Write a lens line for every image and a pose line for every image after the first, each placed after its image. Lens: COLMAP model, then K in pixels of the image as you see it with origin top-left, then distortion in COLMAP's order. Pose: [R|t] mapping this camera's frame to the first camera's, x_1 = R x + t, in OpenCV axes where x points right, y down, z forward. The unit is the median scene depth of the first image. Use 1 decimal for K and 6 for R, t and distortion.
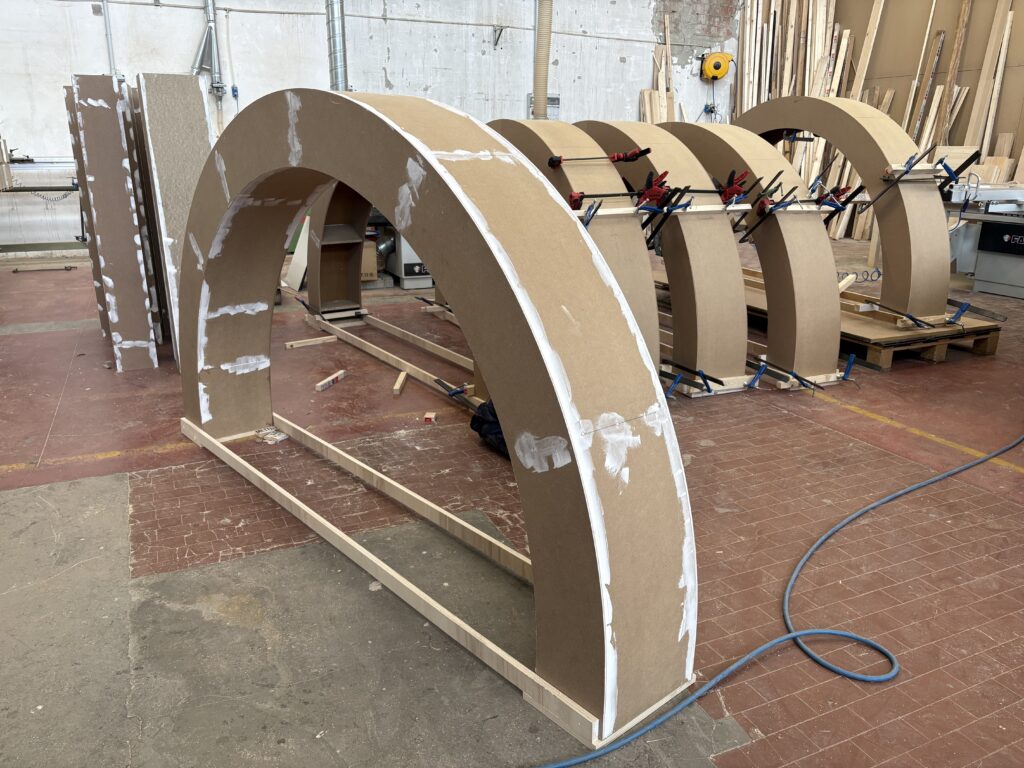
lens RADIAL K [[763.7, 0, 512.0], [0, 763.7, 384.0], [0, 0, 1]] dist [0.042518, -0.066990]
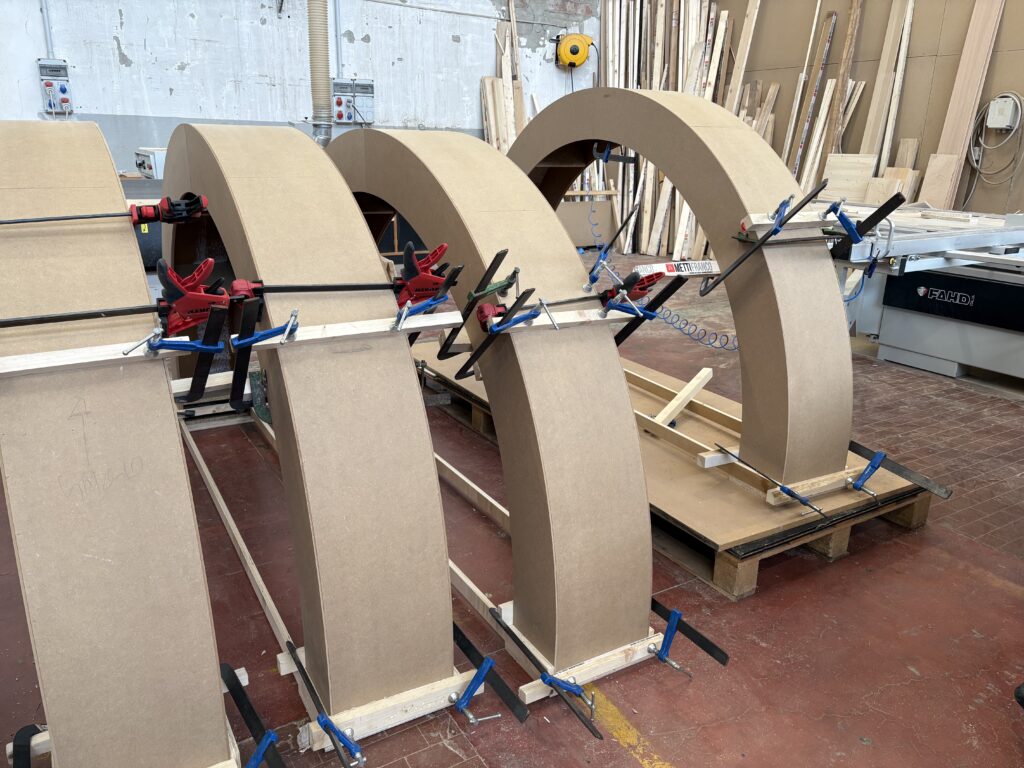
lens RADIAL K [[777.8, 0, 521.5], [0, 777.8, 388.5], [0, 0, 1]] dist [0.012542, -0.003135]
pose [[0.991893, -0.025499, 0.124490, 0.114502], [0.023905, 0.999612, 0.014276, -0.076758], [-0.124805, -0.011185, 0.992118, 0.205803]]
